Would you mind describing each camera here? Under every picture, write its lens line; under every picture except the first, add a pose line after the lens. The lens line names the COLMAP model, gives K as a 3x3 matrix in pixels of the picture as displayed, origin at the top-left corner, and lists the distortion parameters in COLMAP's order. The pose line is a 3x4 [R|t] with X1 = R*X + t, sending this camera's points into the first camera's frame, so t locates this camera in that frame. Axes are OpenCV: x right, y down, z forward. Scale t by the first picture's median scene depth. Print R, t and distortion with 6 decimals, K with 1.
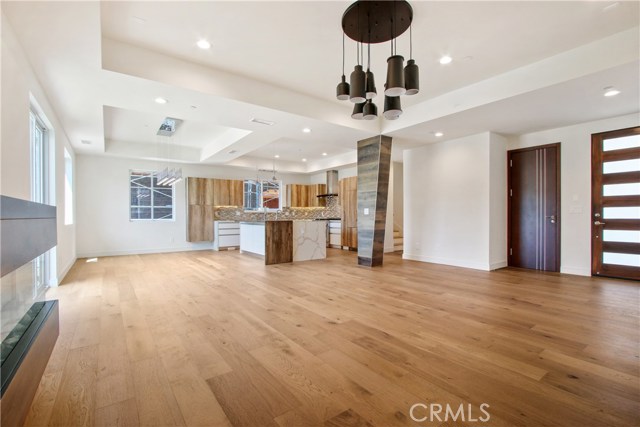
lens RADIAL K [[294.6, 0, 324.6], [0, 294.6, 216.1], [0, 0, 1]] dist [-0.015528, 0.000239]
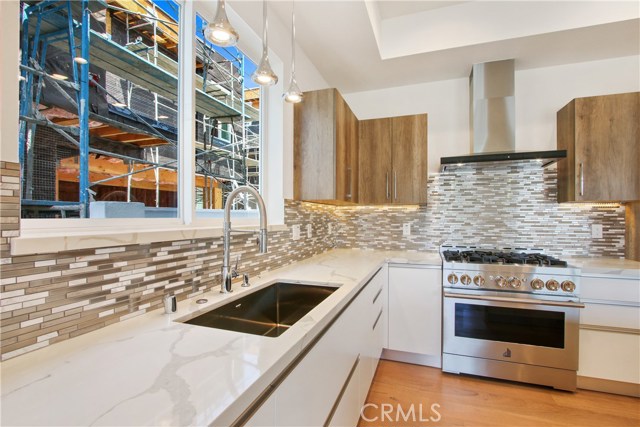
lens RADIAL K [[294.6, 0, 321.2], [0, 294.6, 216.0], [0, 0, 1]] dist [-0.015528, 0.000239]
pose [[0.832995, 0.008791, 0.553210, -0.273015], [-0.007202, 0.999961, -0.005045, -0.023596], [-0.553233, 0.000218, 0.833027, 0.974000]]
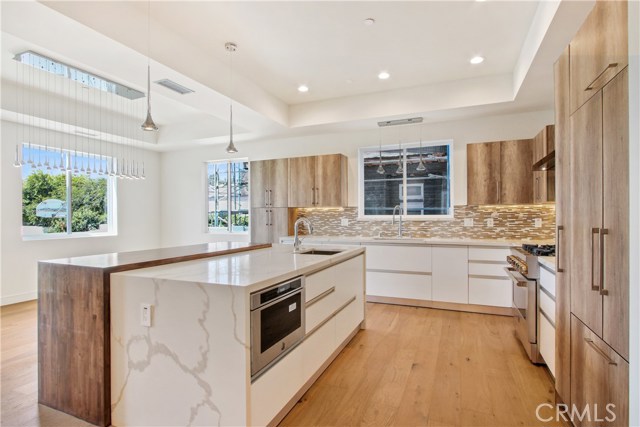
lens RADIAL K [[329.8, 0, 323.4], [0, 329.8, 214.4], [0, 0, 1]] dist [-0.002998, -0.000064]
pose [[0.509865, -0.001284, -0.860253, 0.174058], [0.001197, 0.999999, -0.000783, -0.023171], [0.860254, -0.000630, 0.509866, 0.738809]]
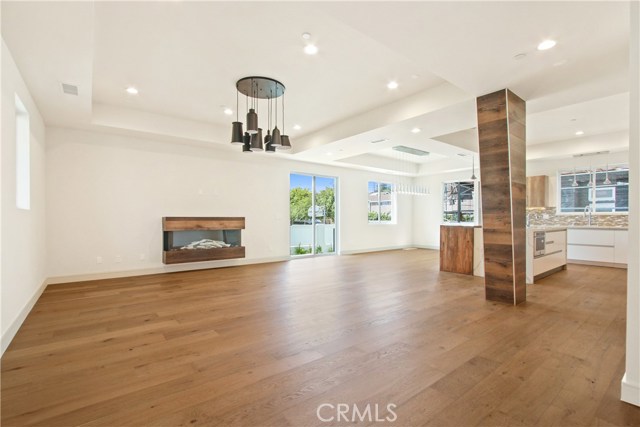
lens RADIAL K [[294.6, 0, 321.8], [0, 294.6, 218.9], [0, 0, 1]] dist [-0.015528, 0.000239]
pose [[0.025886, 0.010120, -0.999614, 0.518745], [-0.003997, 0.999942, 0.010020, -0.008676], [0.999657, 0.003736, 0.025925, 0.398099]]
